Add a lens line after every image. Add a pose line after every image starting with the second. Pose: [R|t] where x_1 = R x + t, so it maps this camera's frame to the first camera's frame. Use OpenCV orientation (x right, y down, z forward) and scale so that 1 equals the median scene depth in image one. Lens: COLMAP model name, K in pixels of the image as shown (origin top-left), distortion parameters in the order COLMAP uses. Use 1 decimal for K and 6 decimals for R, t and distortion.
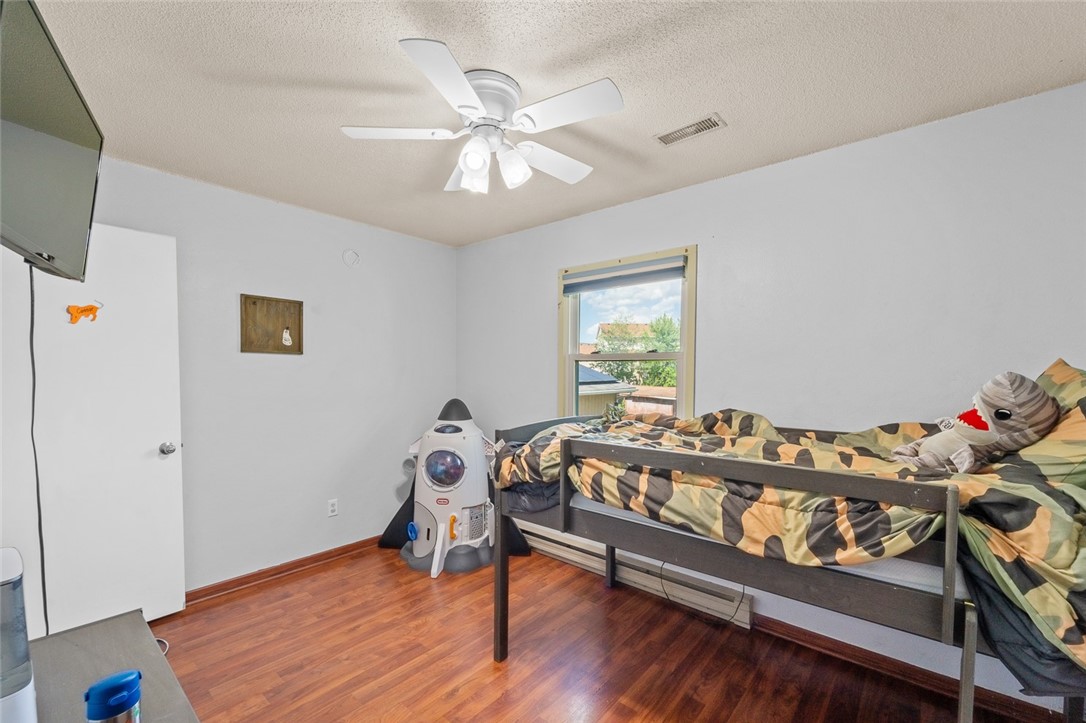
lens RADIAL K [[447.7, 0, 539.8], [0, 447.7, 382.9], [0, 0, 1]] dist [0.000041, -0.000125]
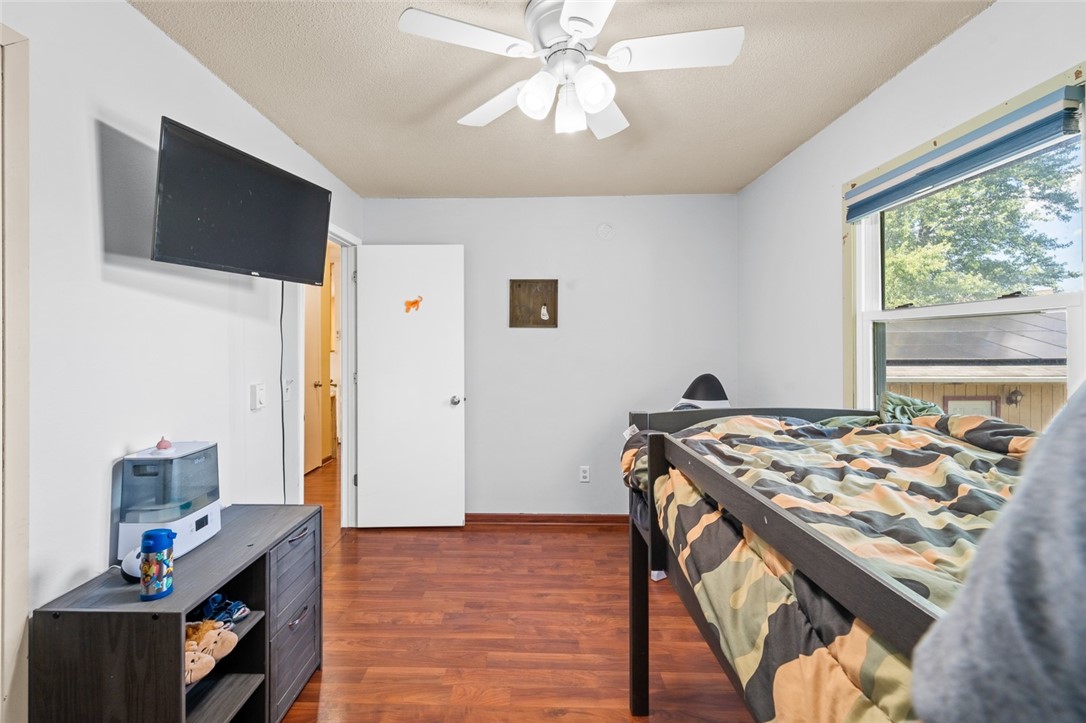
lens RADIAL K [[454.3, 0, 536.8], [0, 454.3, 337.7], [0, 0, 1]] dist [0.003063, -0.000001]
pose [[0.632281, -0.019301, -0.774498, 0.360078], [-0.012366, 0.999311, -0.034999, 0.002201], [0.774640, 0.031706, 0.631607, 0.299833]]
